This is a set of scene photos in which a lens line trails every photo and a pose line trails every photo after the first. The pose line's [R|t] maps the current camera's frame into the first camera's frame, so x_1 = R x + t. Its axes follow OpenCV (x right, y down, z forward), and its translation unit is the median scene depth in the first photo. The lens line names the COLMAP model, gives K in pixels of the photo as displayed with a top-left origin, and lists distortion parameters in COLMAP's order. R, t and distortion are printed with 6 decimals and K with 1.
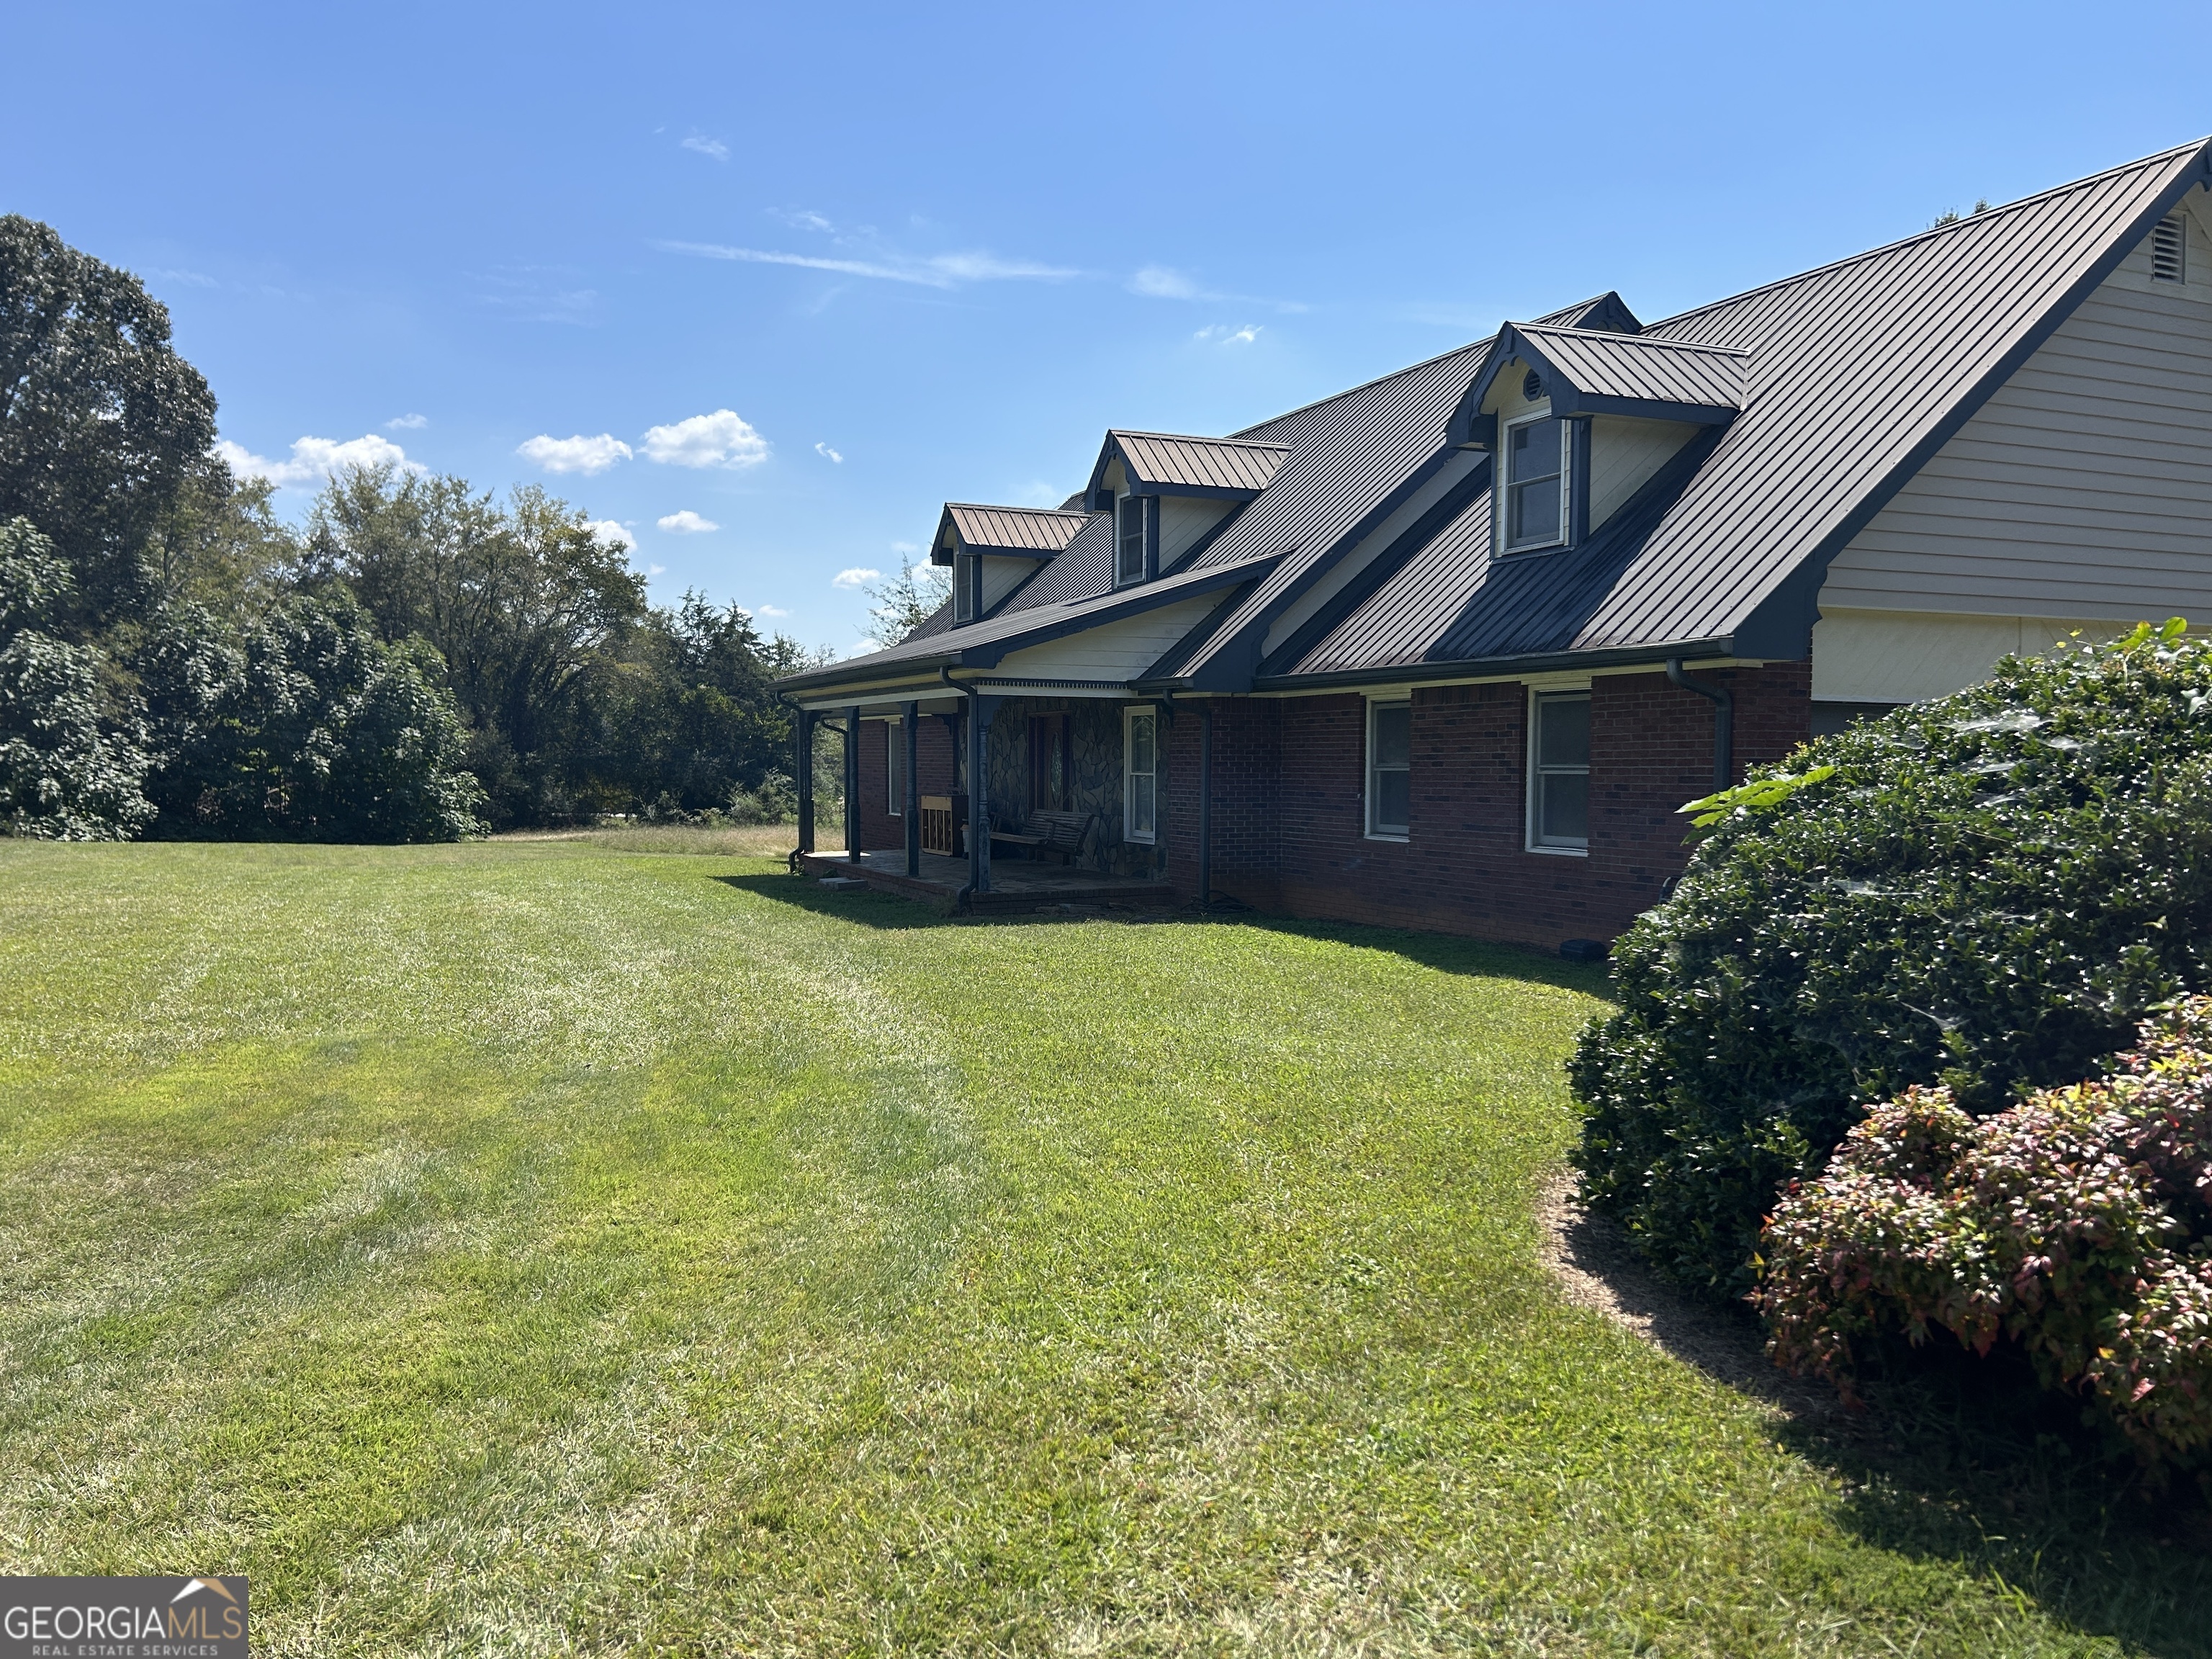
lens RADIAL K [[1671.7, 0, 1107.6], [0, 1671.7, 844.7], [0, 0, 1]] dist [0.067560, -0.076138]
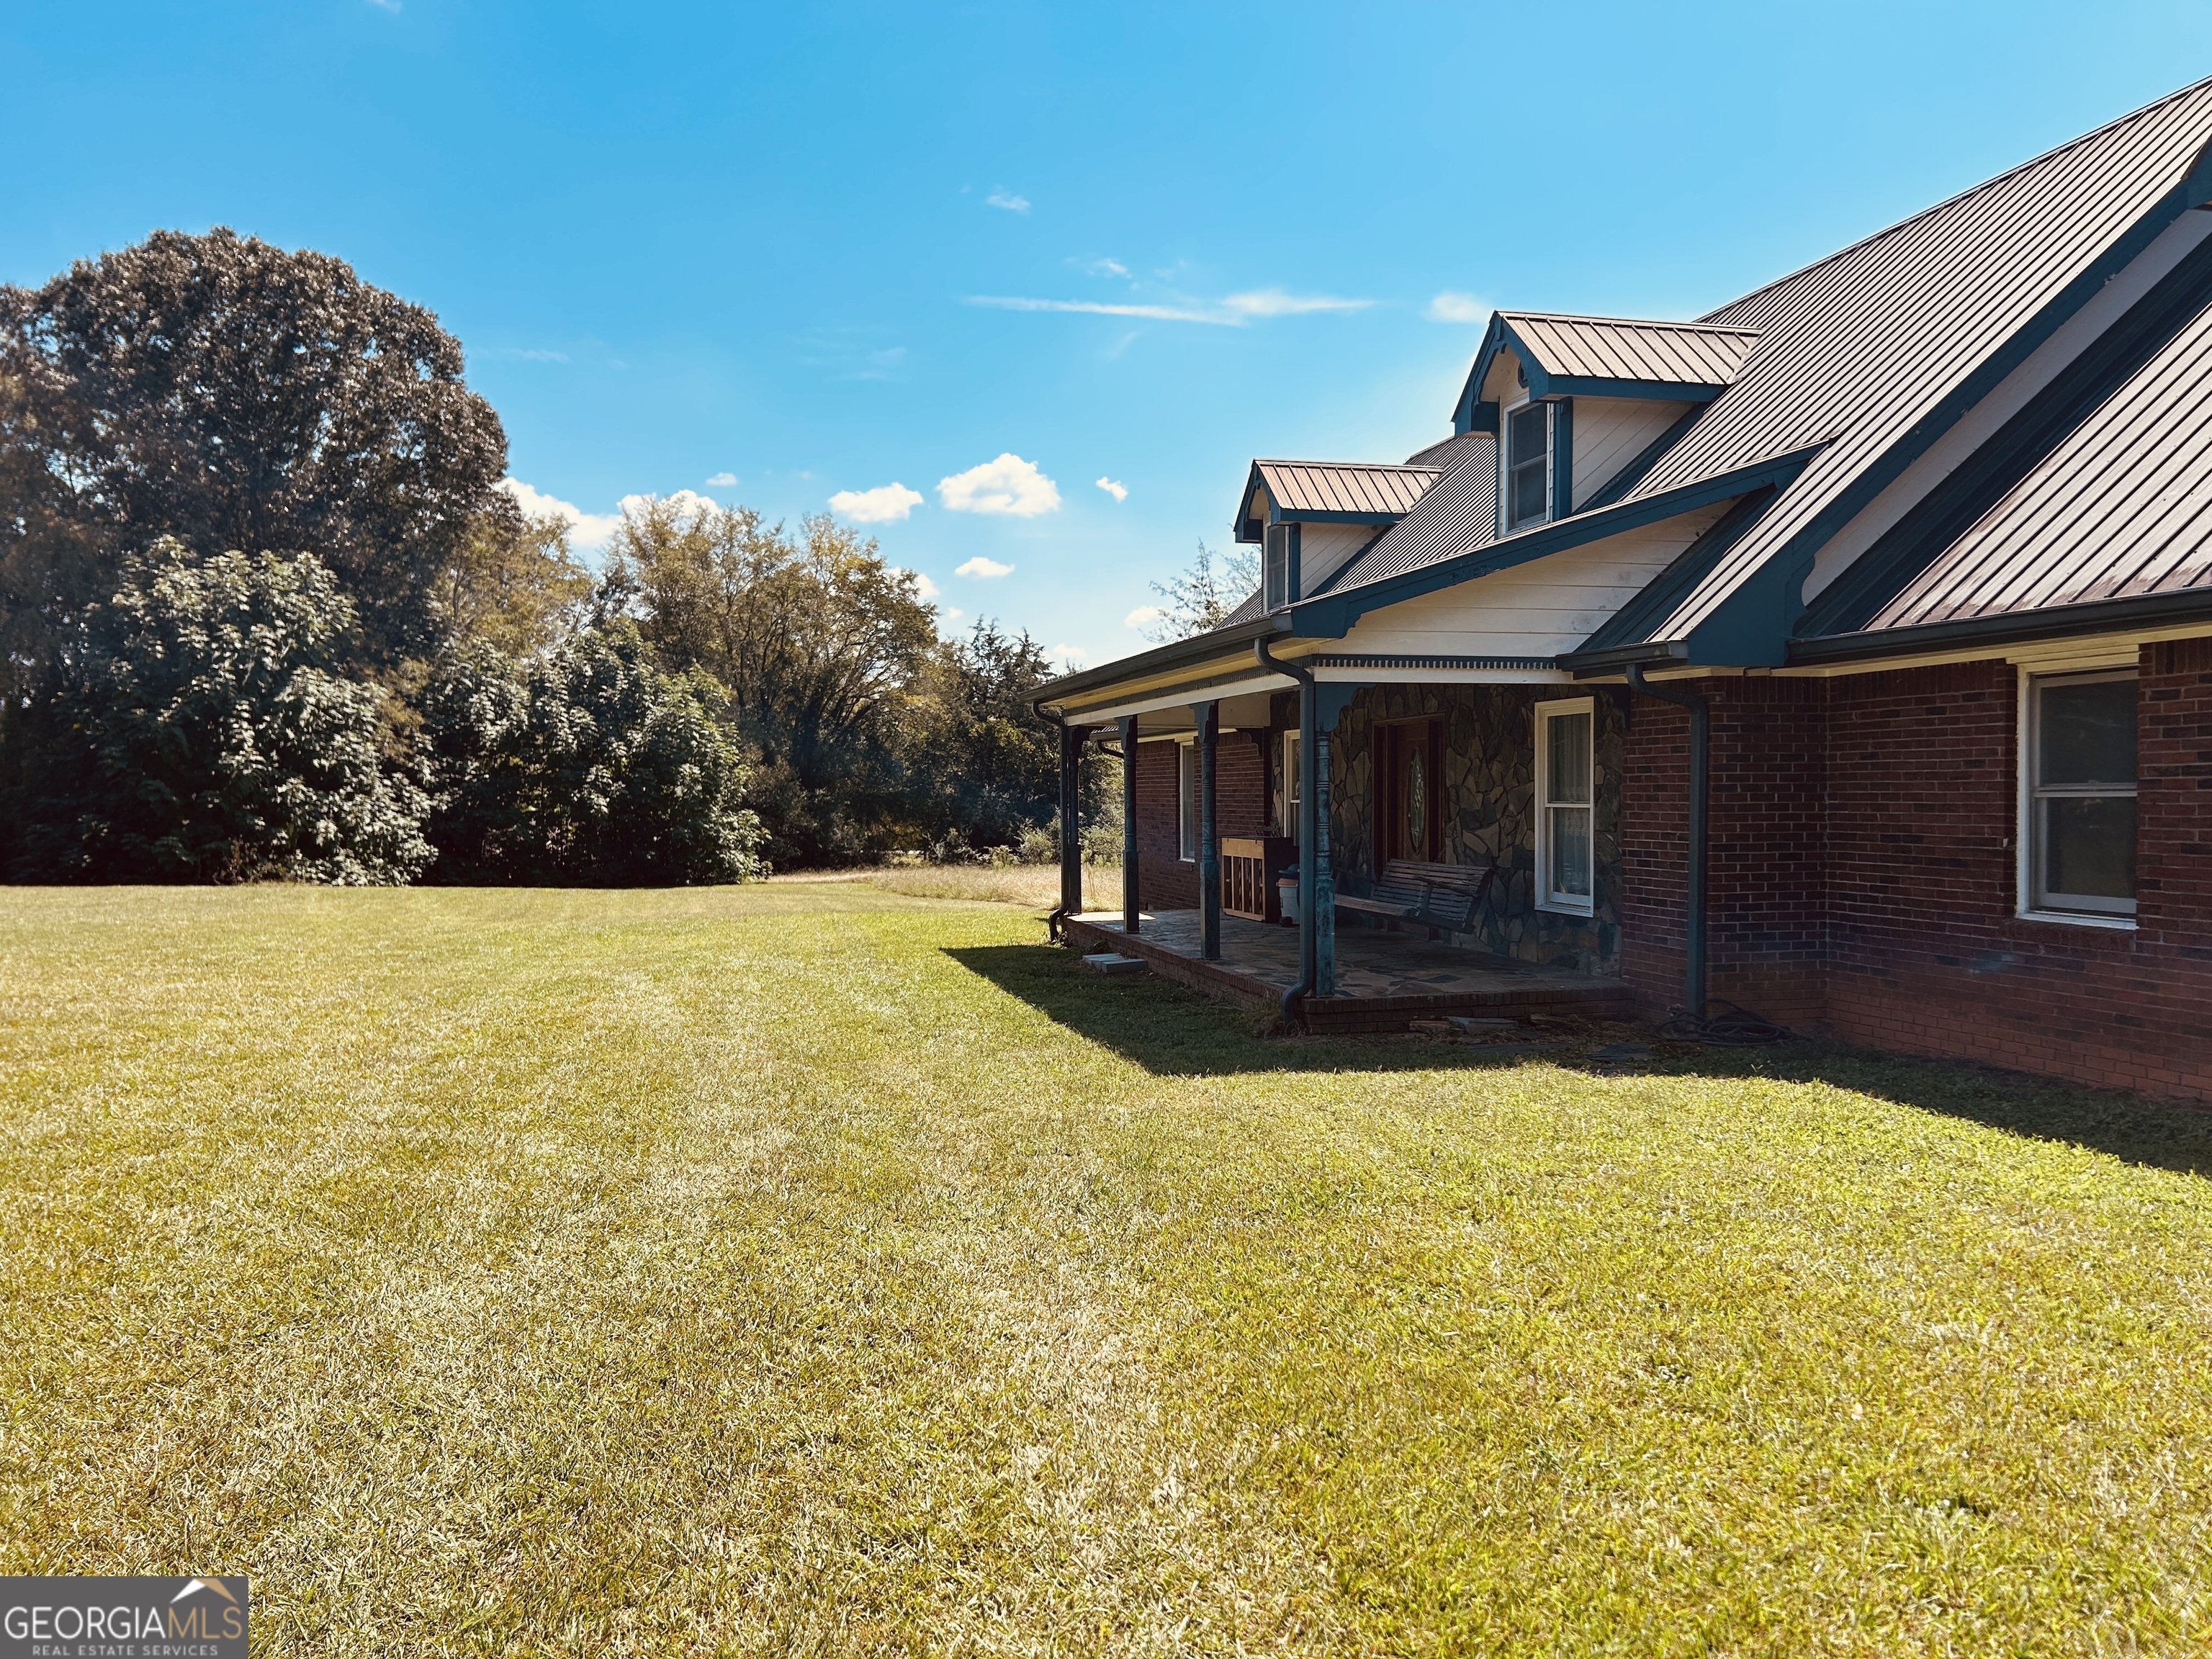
lens RADIAL K [[1678.9, 0, 1110.9], [0, 1678.9, 815.8], [0, 0, 1]] dist [0.116468, -0.156123]
pose [[0.984725, -0.006405, -0.174001, -0.012364], [-0.000109, 0.999300, -0.037404, -0.004529], [0.174118, 0.036851, 0.984035, 0.104915]]
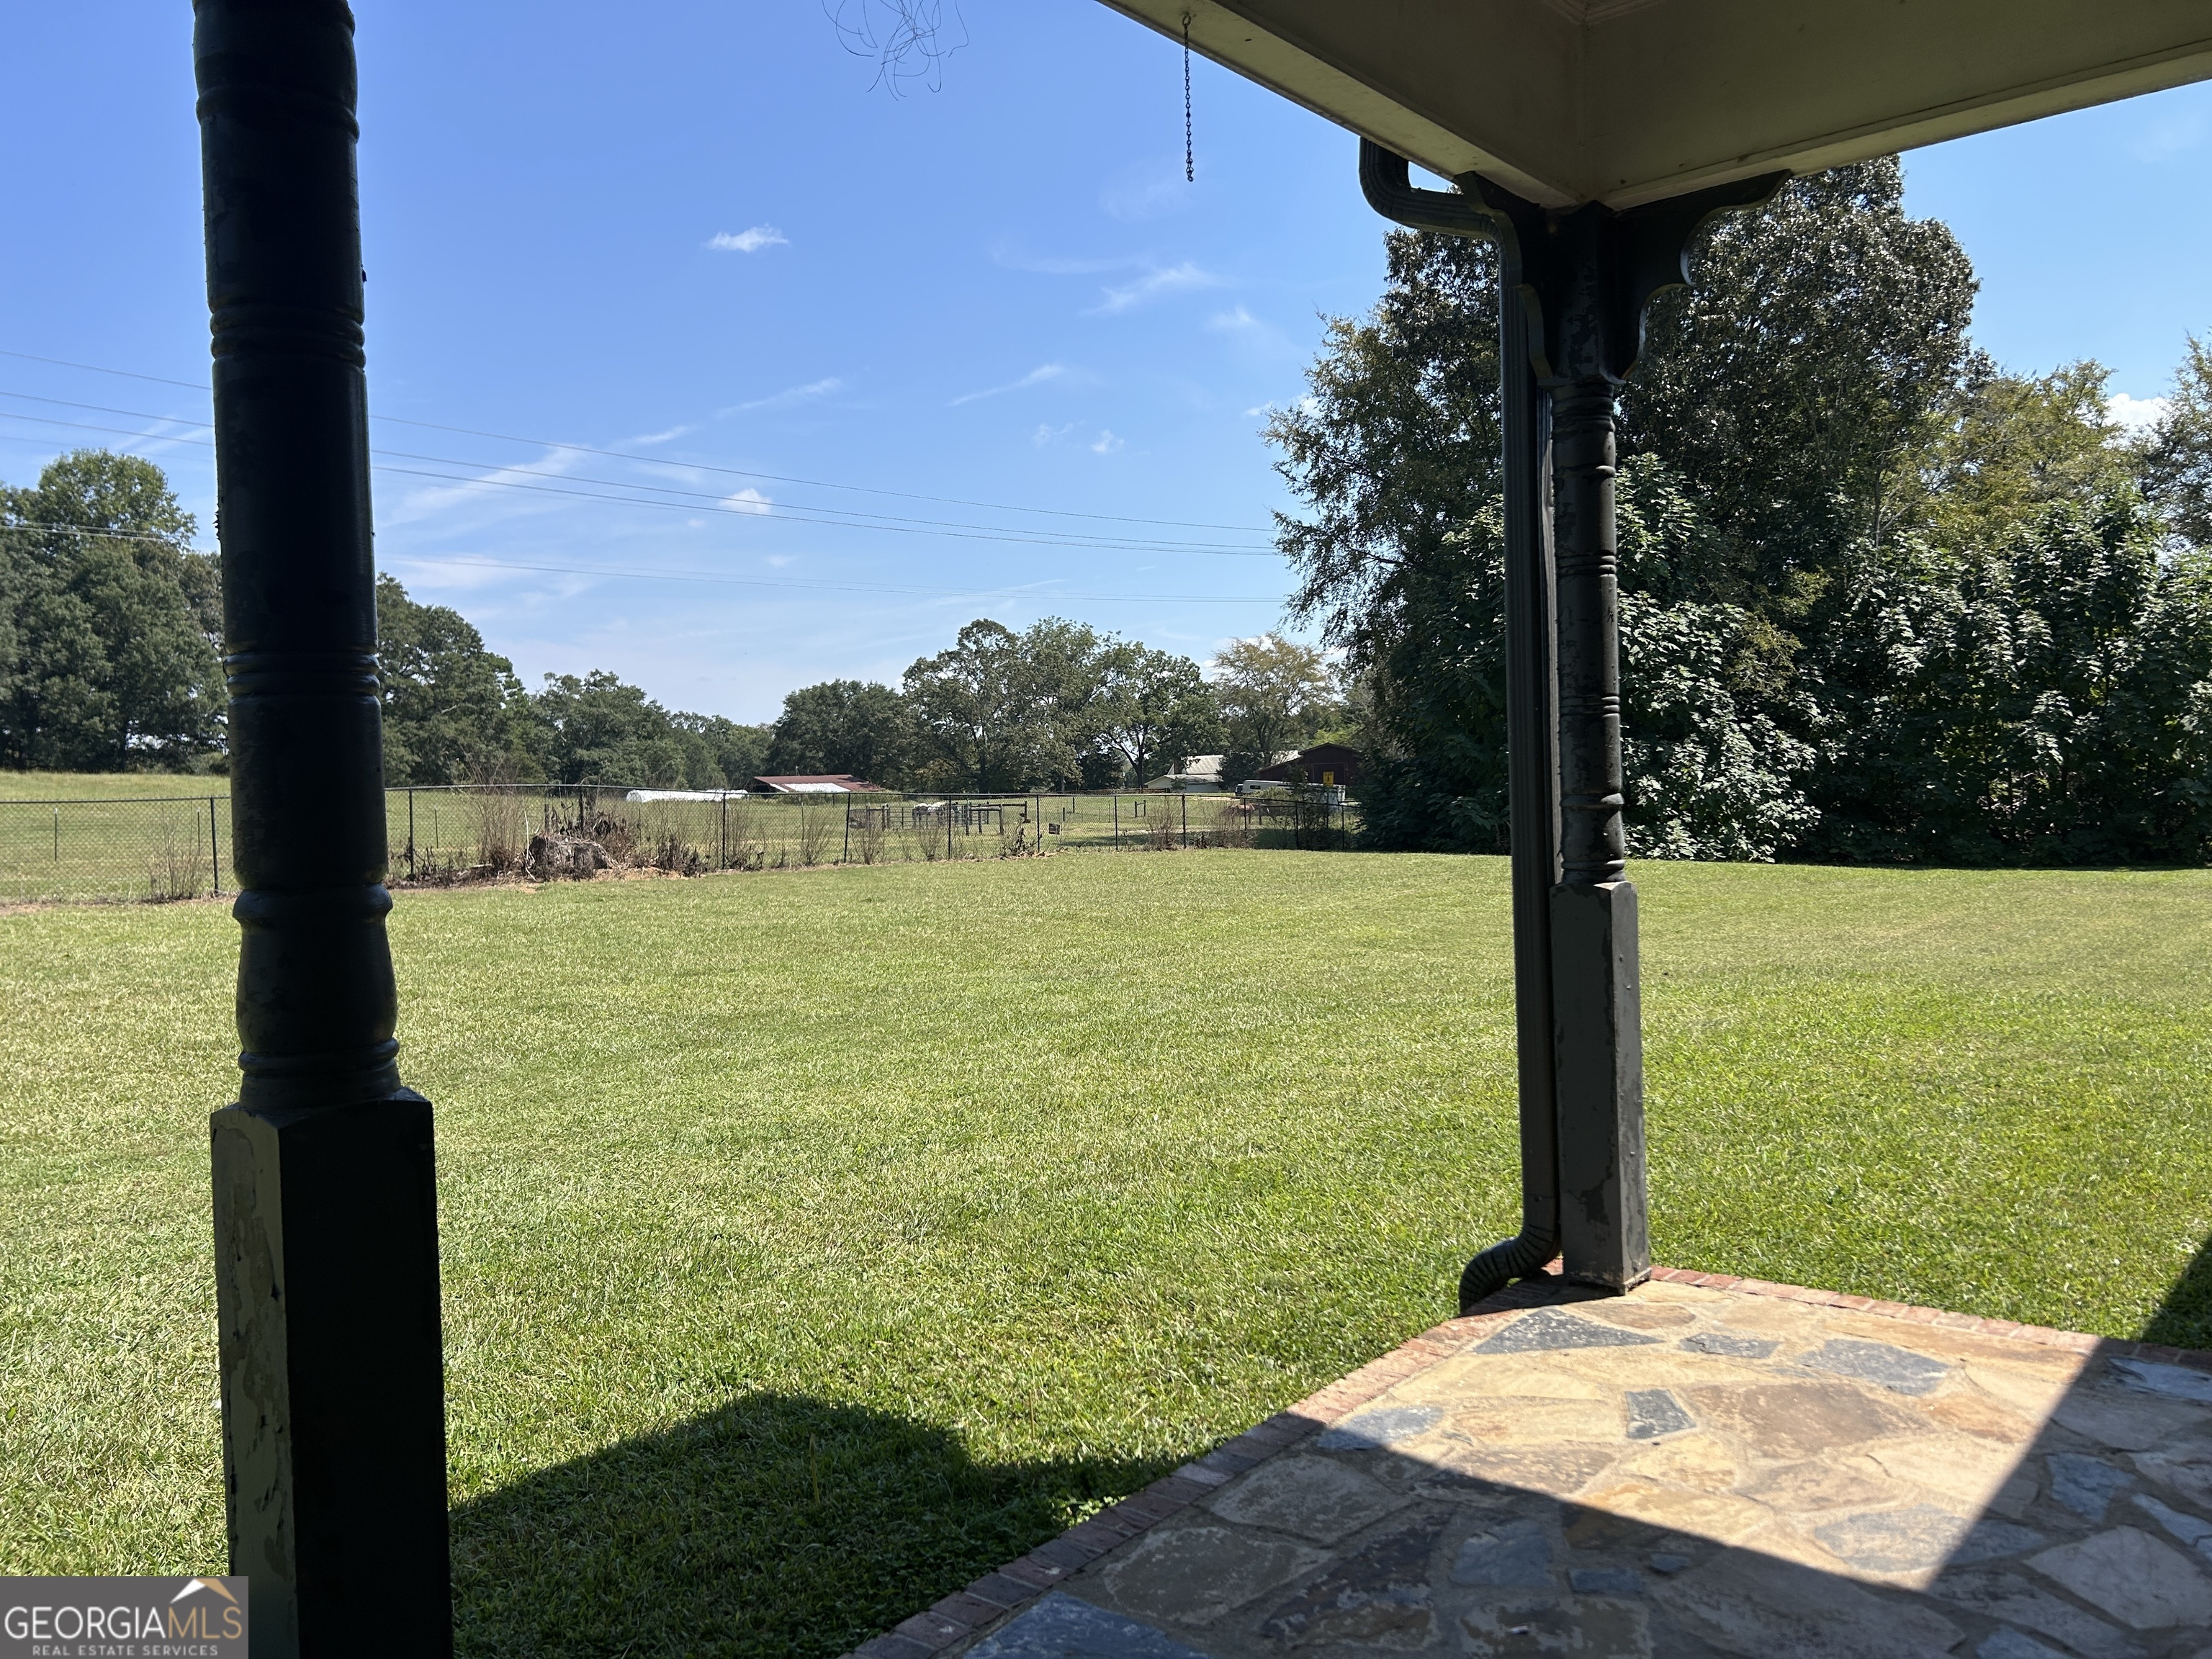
lens RADIAL K [[1671.7, 0, 1107.6], [0, 1671.7, 844.7], [0, 0, 1]] dist [0.067560, -0.076138]
pose [[0.427774, 0.017917, -0.903708, -0.017708], [-0.013782, 0.999817, 0.013298, -0.012109], [0.903781, 0.006767, 0.427942, 0.377876]]
